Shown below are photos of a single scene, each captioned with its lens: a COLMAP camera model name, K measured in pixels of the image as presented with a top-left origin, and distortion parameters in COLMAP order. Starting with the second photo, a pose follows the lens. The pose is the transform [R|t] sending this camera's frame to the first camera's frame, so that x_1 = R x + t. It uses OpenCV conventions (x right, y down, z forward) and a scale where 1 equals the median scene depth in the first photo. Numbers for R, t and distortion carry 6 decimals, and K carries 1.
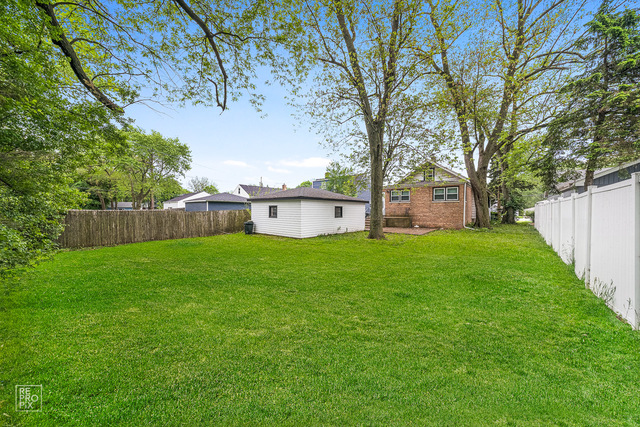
lens RADIAL K [[218.3, 0, 319.1], [0, 218.3, 211.4], [0, 0, 1]] dist [-0.002568, -0.000257]
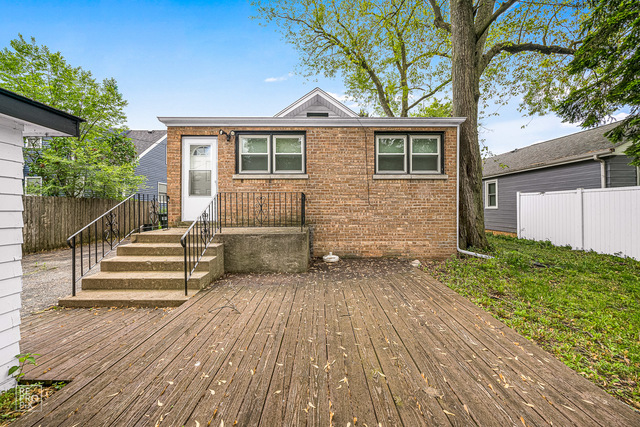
lens RADIAL K [[218.3, 0, 320.3], [0, 218.3, 210.2], [0, 0, 1]] dist [-0.002568, -0.000257]
pose [[0.740555, -0.006307, 0.671967, 0.249904], [0.010532, 0.999942, -0.002223, 0.004708], [-0.671914, 0.008723, 0.740578, 0.828764]]
